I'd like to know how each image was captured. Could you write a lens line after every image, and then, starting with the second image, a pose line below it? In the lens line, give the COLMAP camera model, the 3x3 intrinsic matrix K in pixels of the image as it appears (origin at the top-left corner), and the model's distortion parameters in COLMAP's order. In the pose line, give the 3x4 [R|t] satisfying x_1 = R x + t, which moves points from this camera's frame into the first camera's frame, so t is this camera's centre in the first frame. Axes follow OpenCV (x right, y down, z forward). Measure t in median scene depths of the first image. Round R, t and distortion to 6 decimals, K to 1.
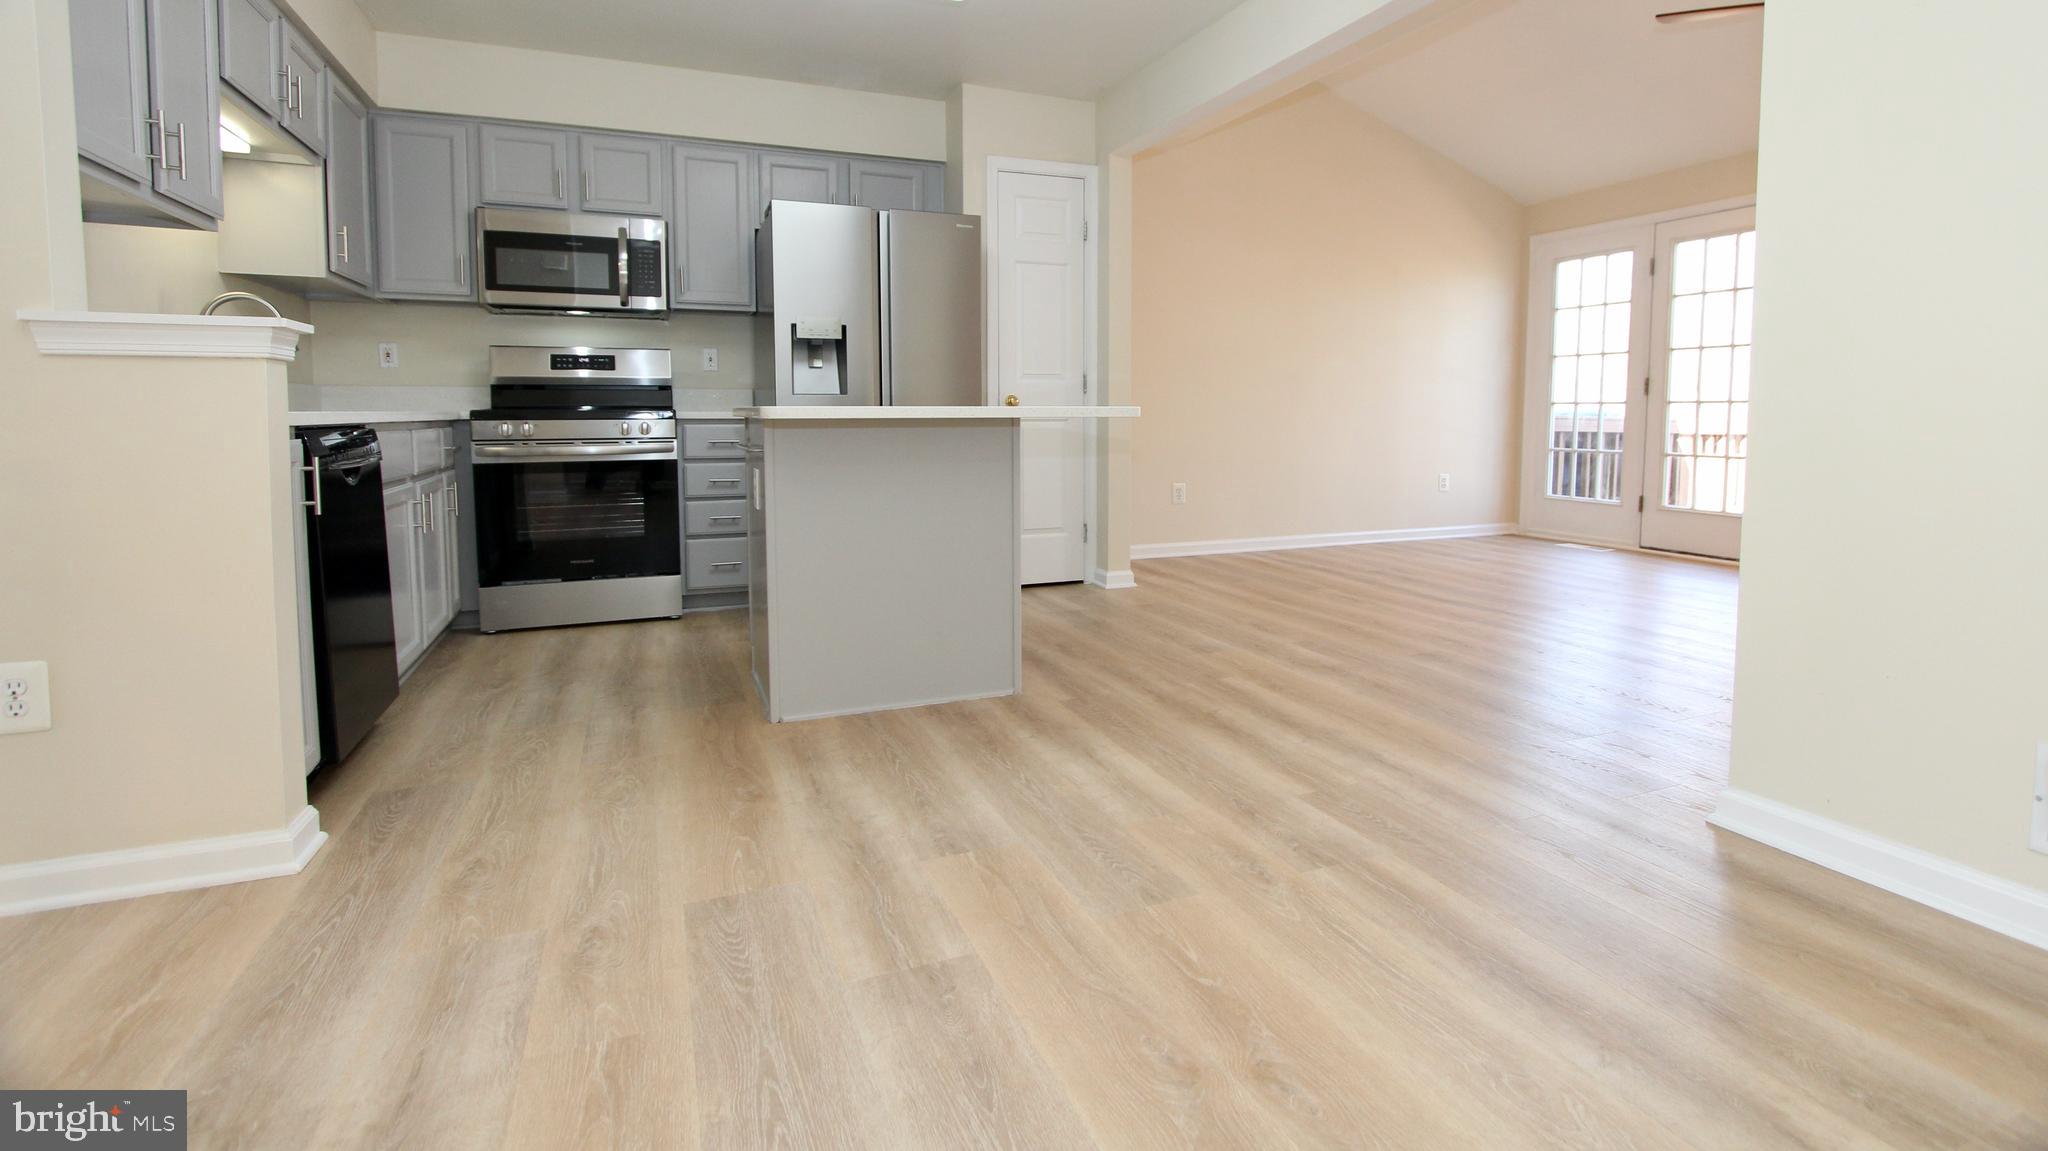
lens RADIAL K [[956.9, 0, 1046.4], [0, 956.9, 481.5], [0, 0, 1]] dist [-0.017344, 0.001510]
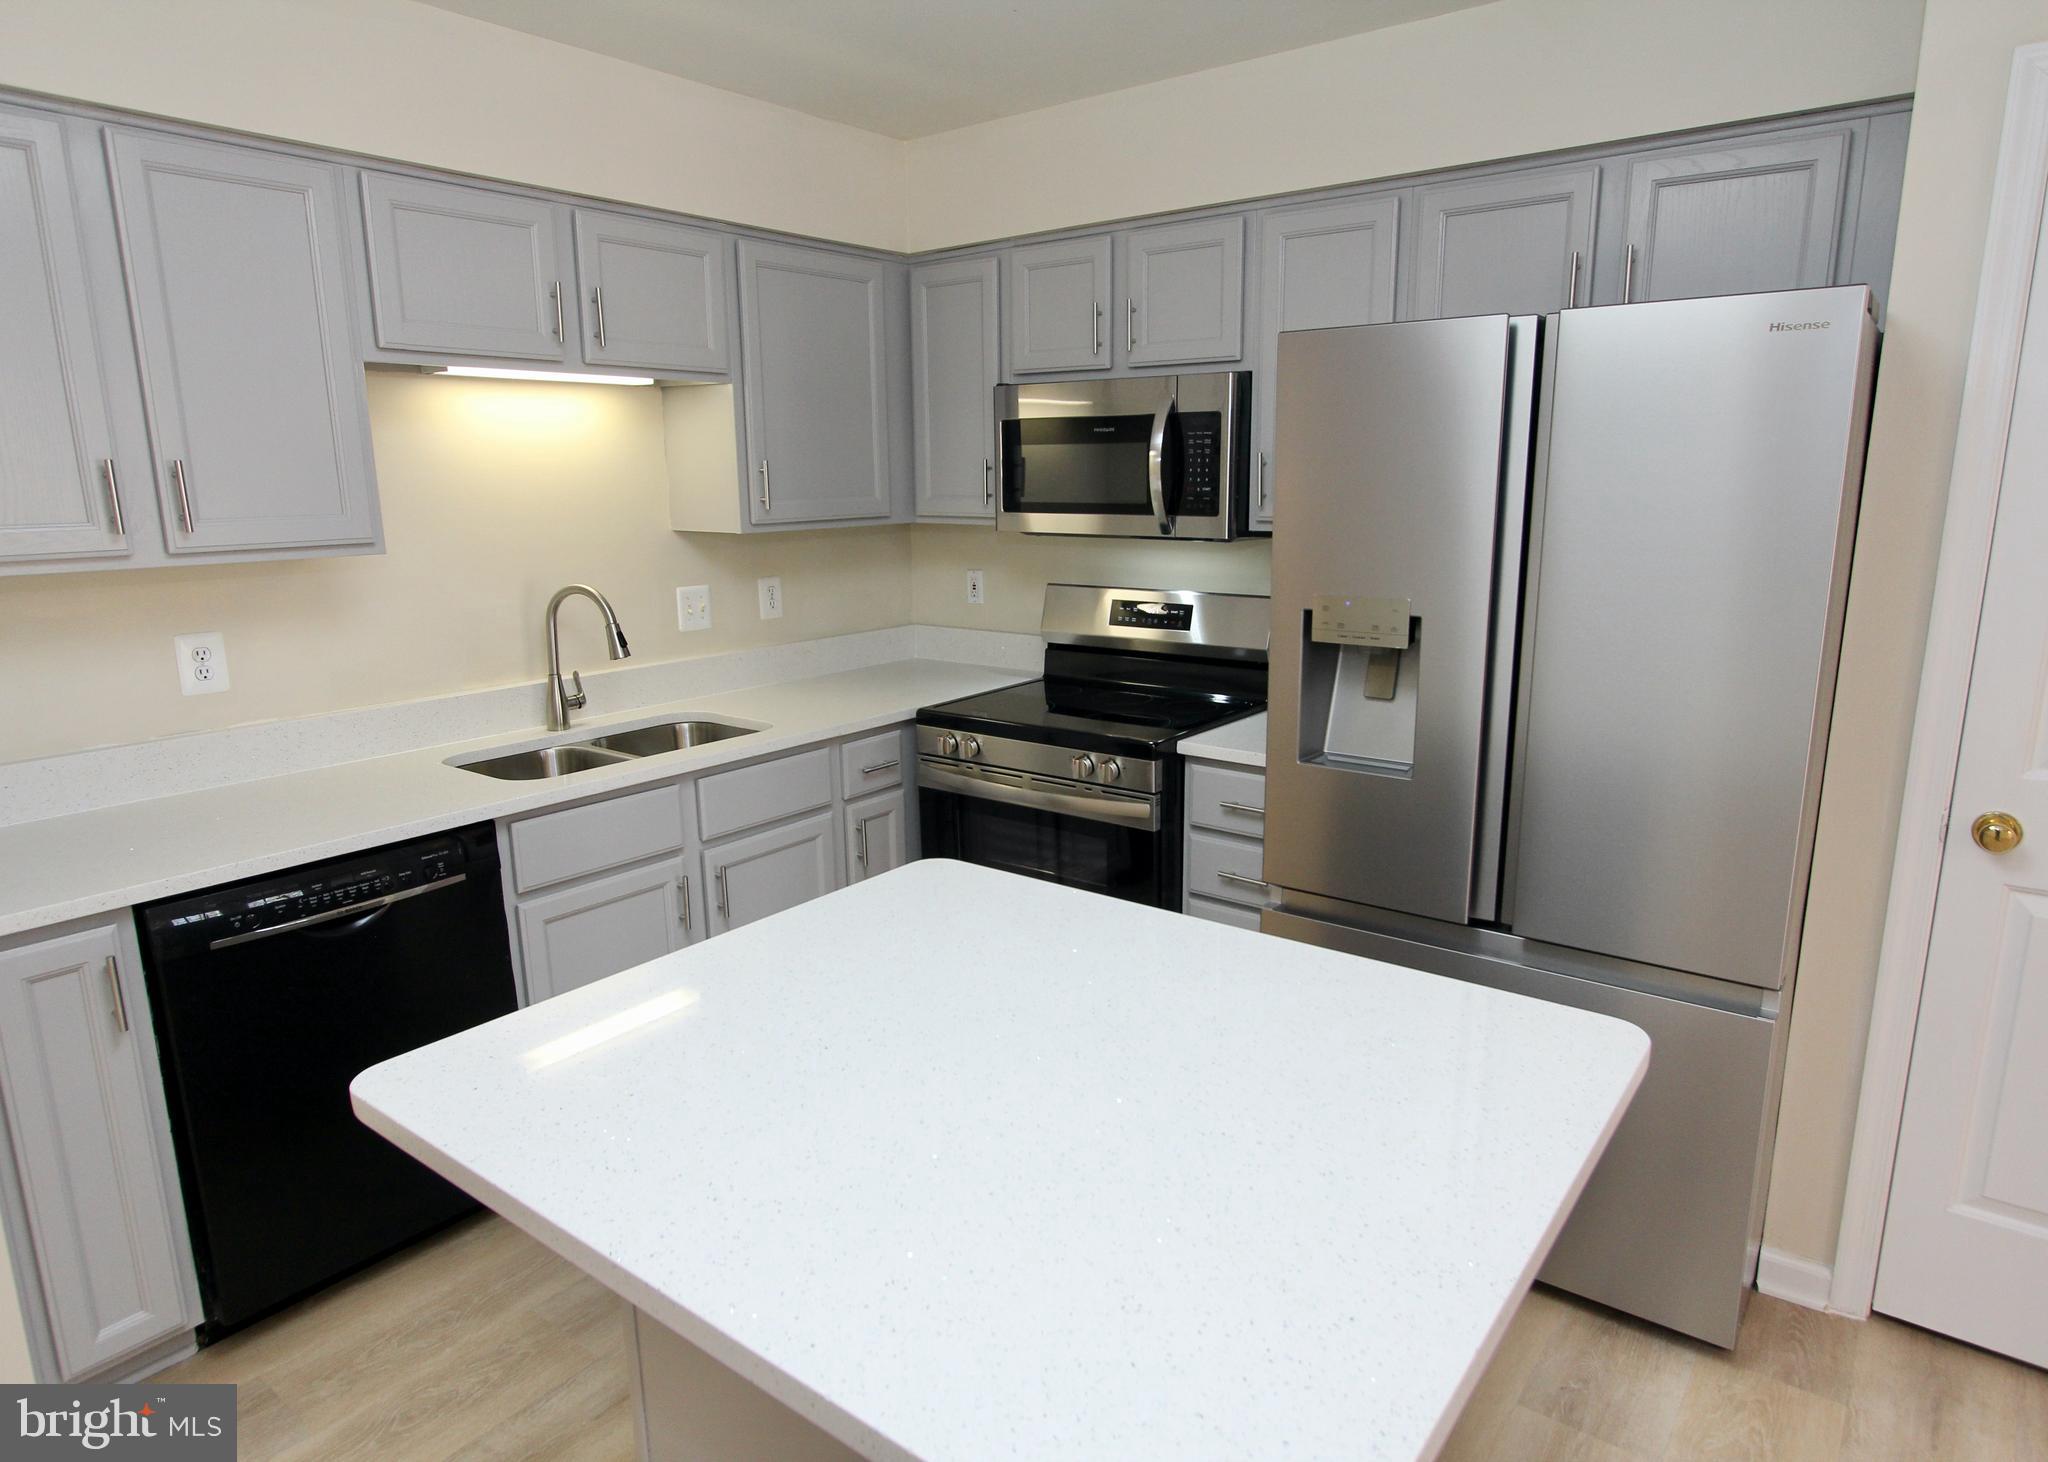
lens RADIAL K [[1245.0, 0, 1056.9], [0, 1245.0, 739.1], [0, 0, 1]] dist [-0.007950, 0.004320]
pose [[0.502585, 0.178254, -0.845951, 0.178715], [-0.055769, 0.983159, 0.174033, -0.192511], [0.862727, -0.040288, 0.504062, 0.573190]]
